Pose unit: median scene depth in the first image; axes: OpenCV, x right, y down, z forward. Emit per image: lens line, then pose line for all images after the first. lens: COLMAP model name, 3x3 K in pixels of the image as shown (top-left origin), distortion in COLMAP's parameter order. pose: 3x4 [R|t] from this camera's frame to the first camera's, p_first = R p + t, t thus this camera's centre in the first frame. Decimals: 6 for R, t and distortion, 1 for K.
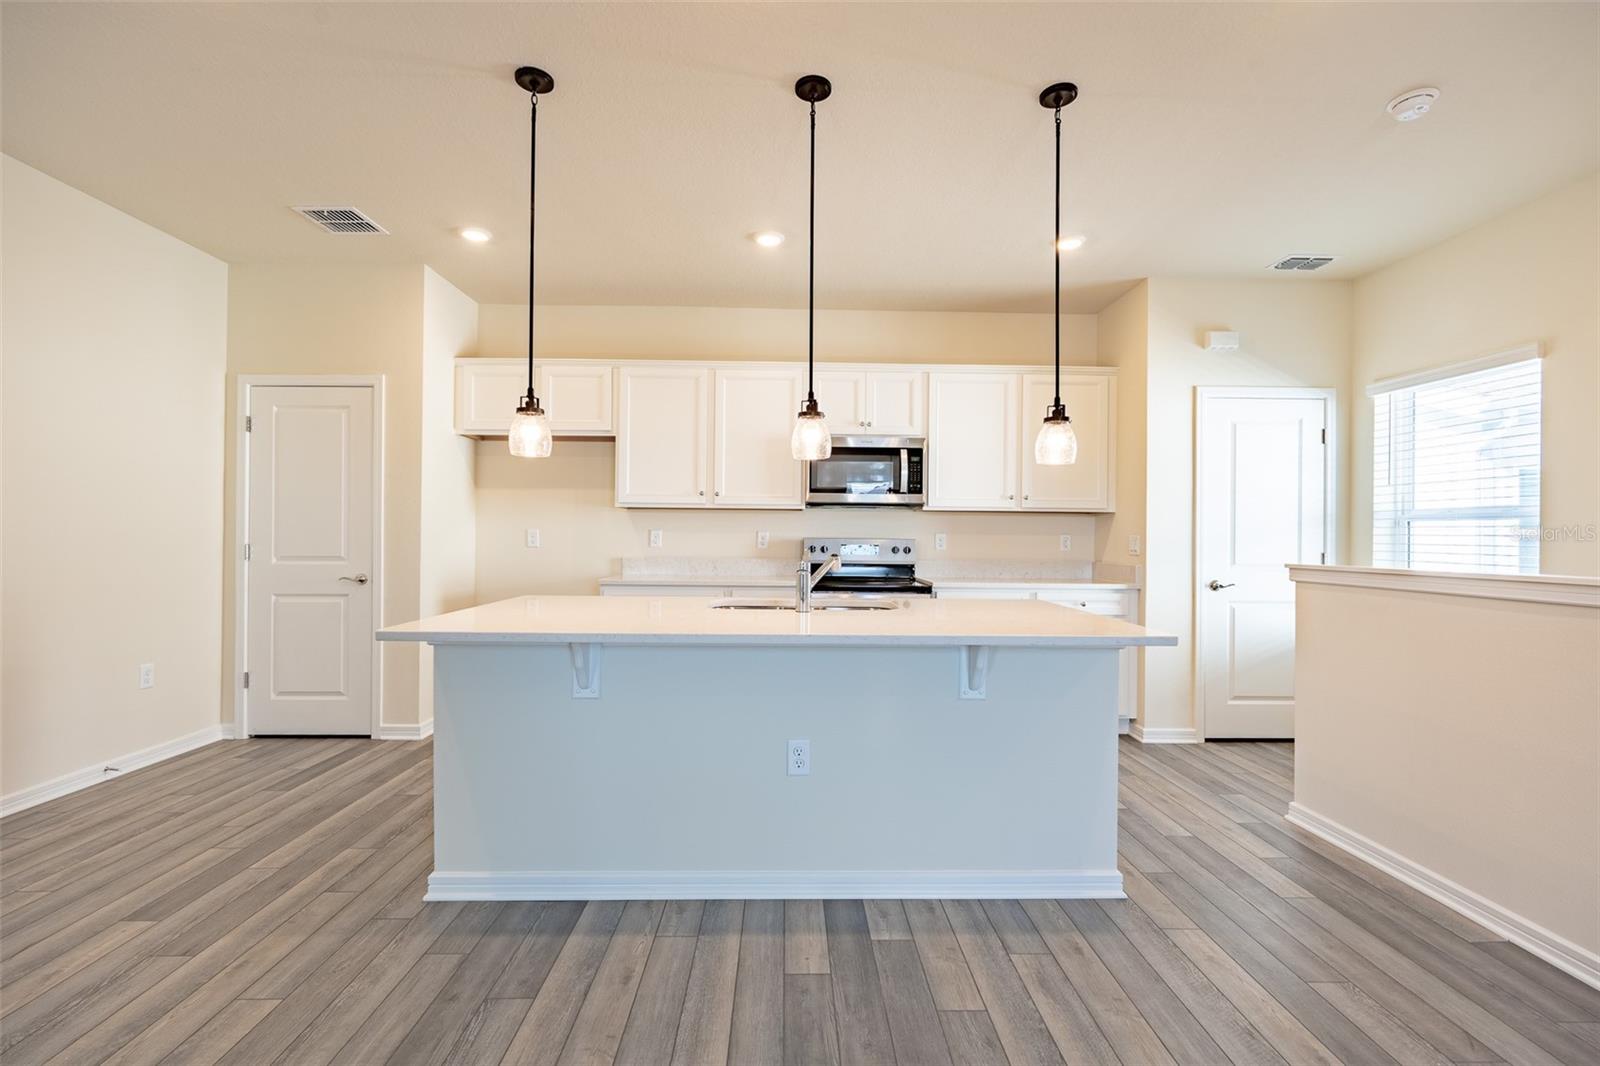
lens RADIAL K [[698.6, 0, 799.9], [0, 698.6, 533.0], [0, 0, 1]] dist [-0.004196, 0.000647]
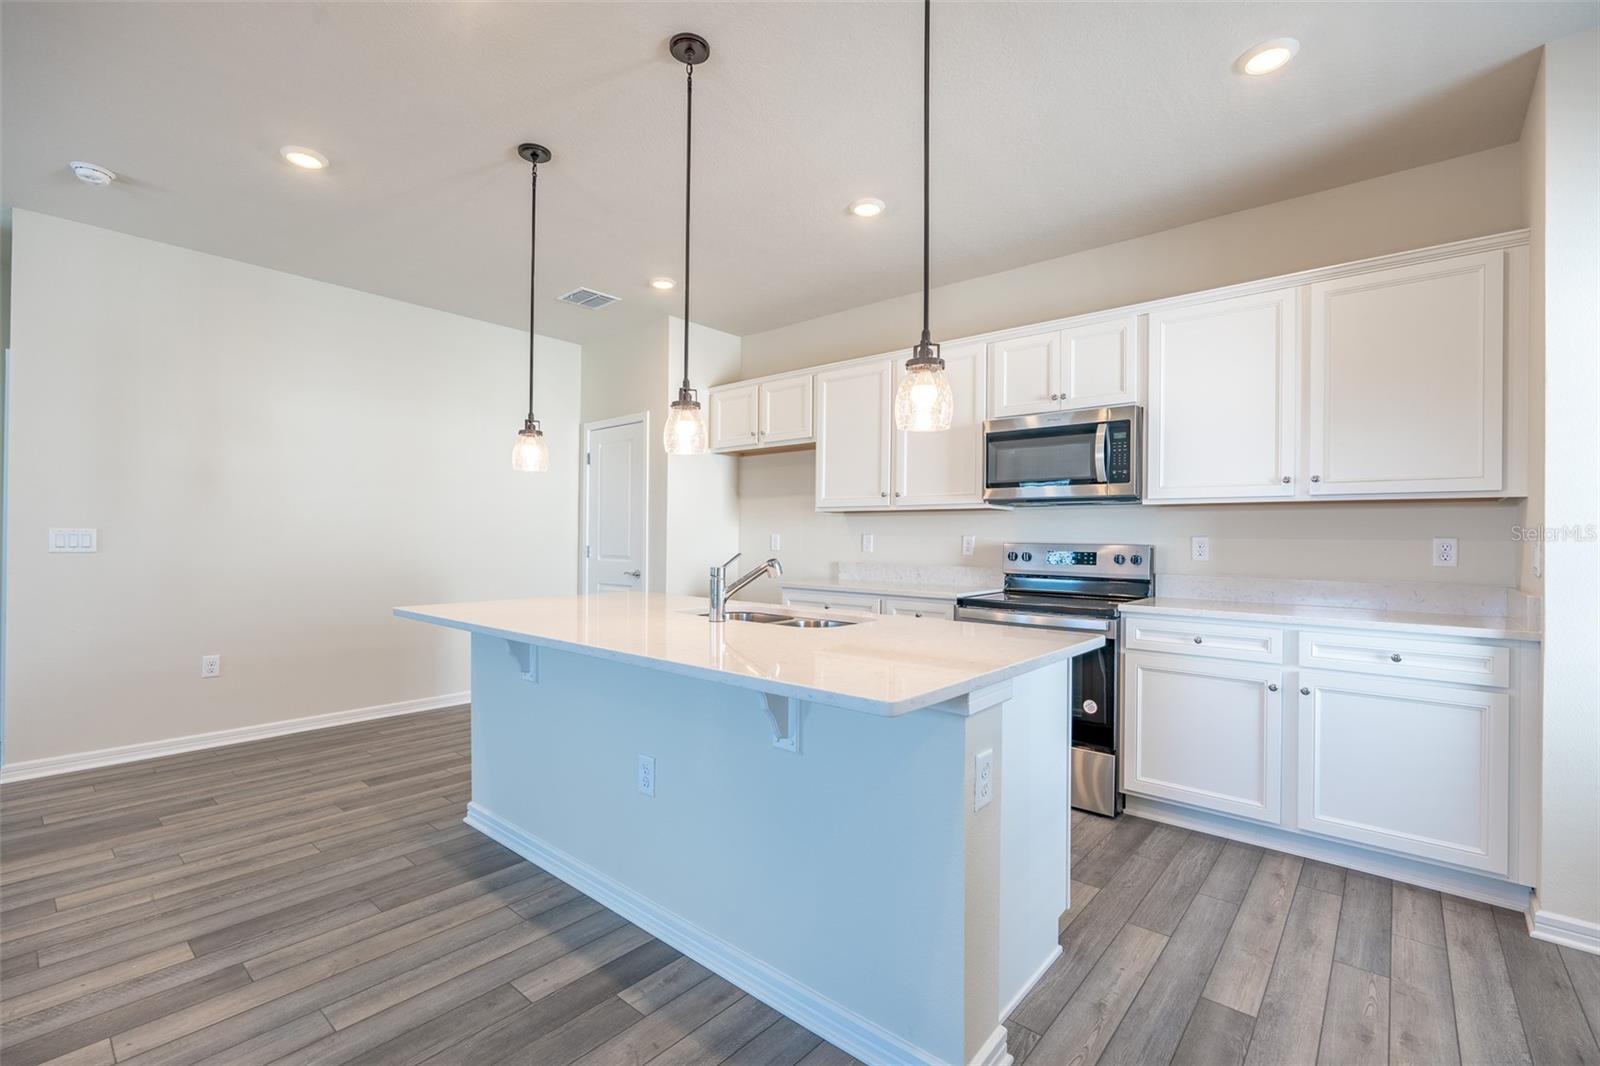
lens RADIAL K [[698.6, 0, 799.4], [0, 698.6, 534.8], [0, 0, 1]] dist [-0.004196, 0.000647]
pose [[0.745473, -0.005706, -0.666511, 0.437688], [0.000820, 0.999970, -0.007643, 0.004314], [0.666535, 0.005151, 0.745456, 0.249902]]
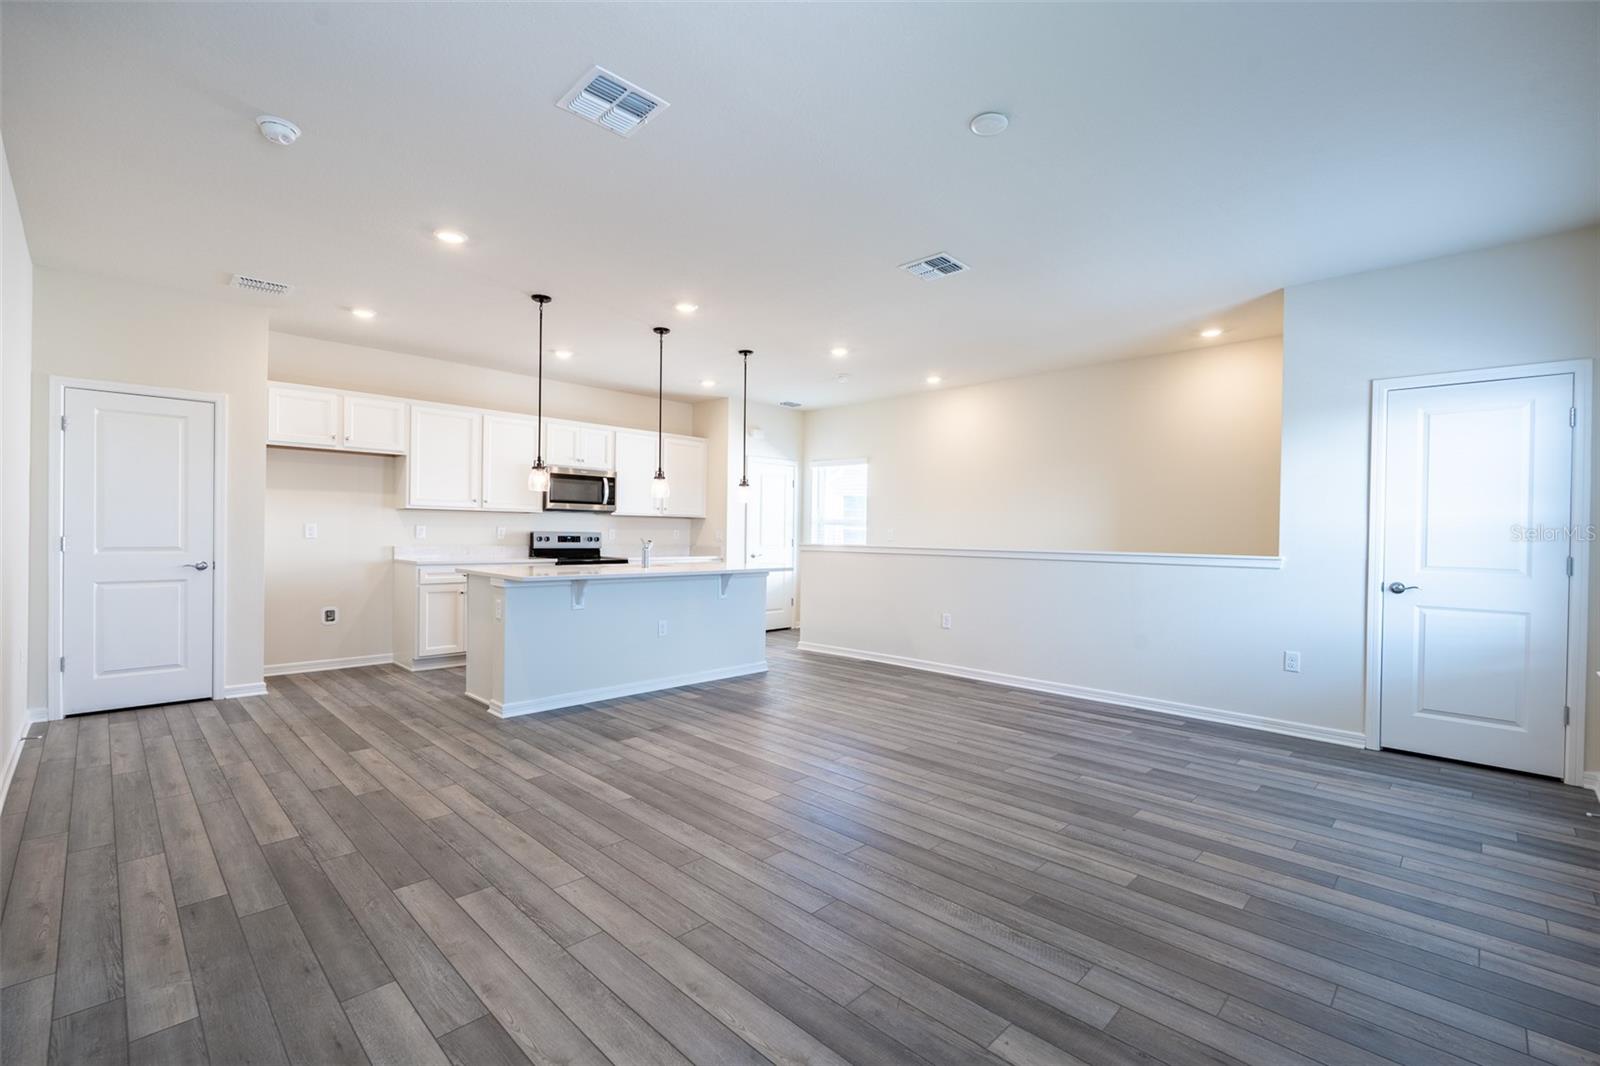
lens RADIAL K [[698.6, 0, 799.4], [0, 698.6, 532.6], [0, 0, 1]] dist [-0.004196, 0.000647]
pose [[0.717255, 0.001722, 0.696809, -0.725625], [-0.010106, 0.999917, 0.007932, -0.009446], [-0.696737, -0.012731, 0.717213, -0.541847]]
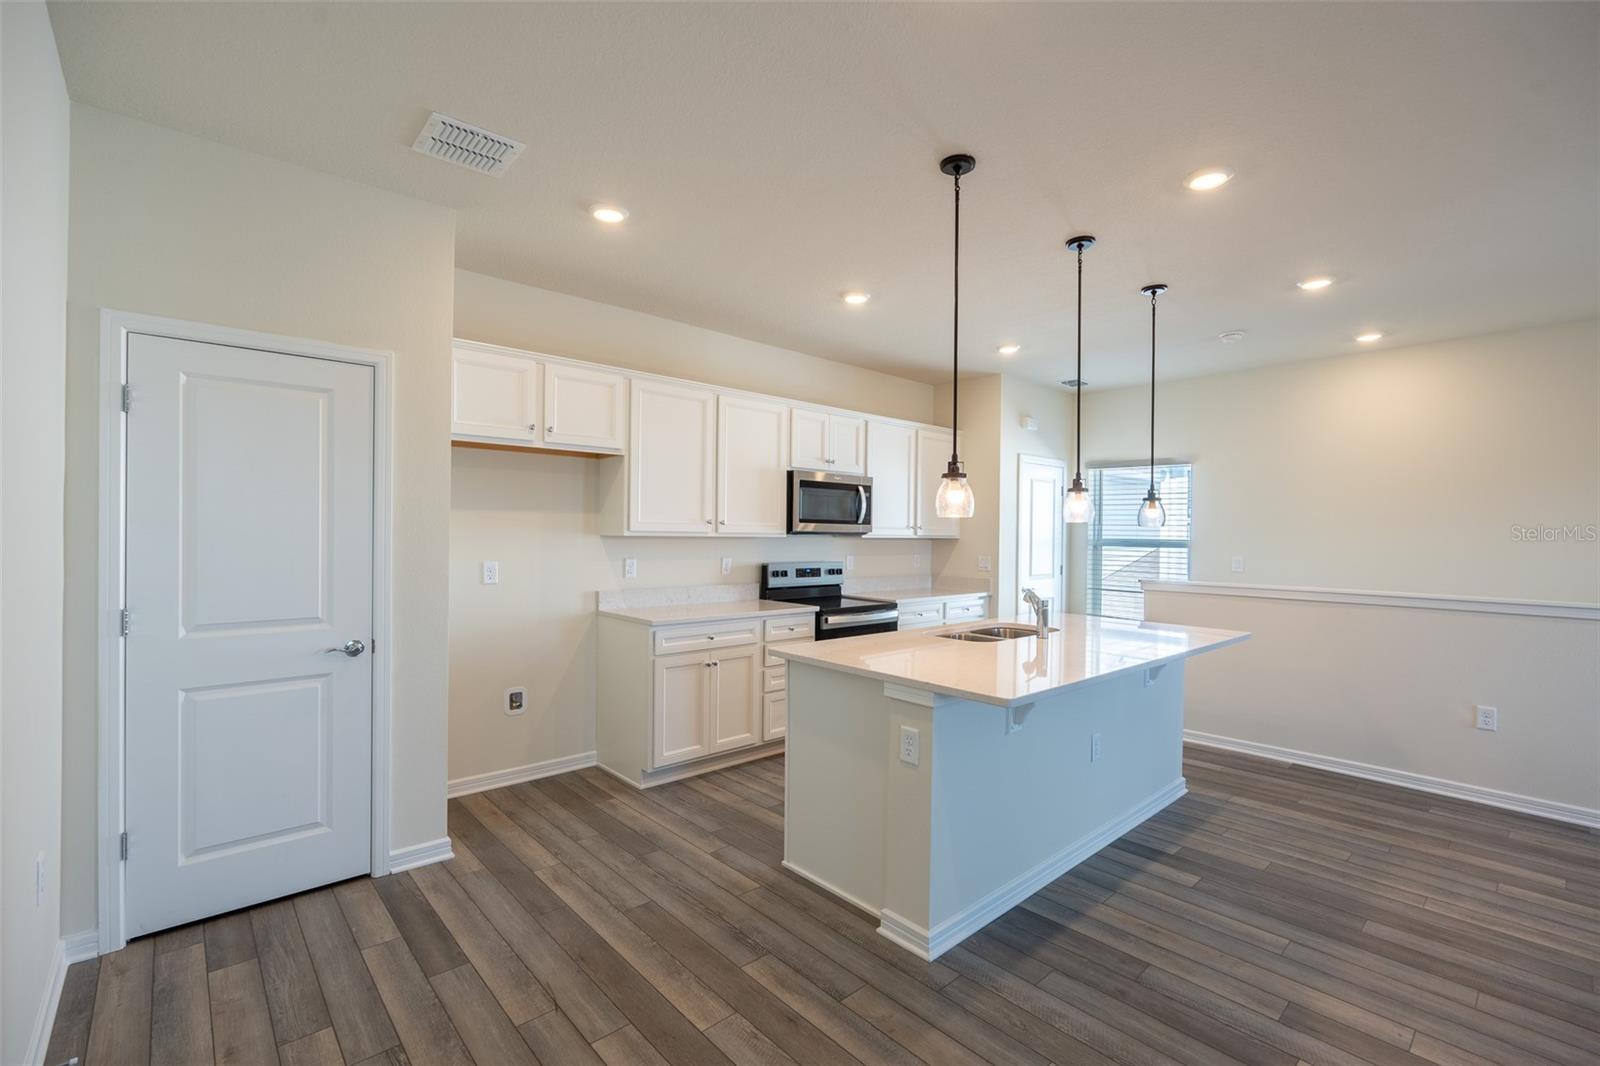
lens RADIAL K [[698.6, 0, 799.3], [0, 698.6, 532.4], [0, 0, 1]] dist [-0.004196, 0.000647]
pose [[0.754808, 0.000876, 0.655946, -0.748438], [-0.008723, 0.999924, 0.008703, -0.056620], [-0.655888, -0.012291, 0.754758, 0.205679]]
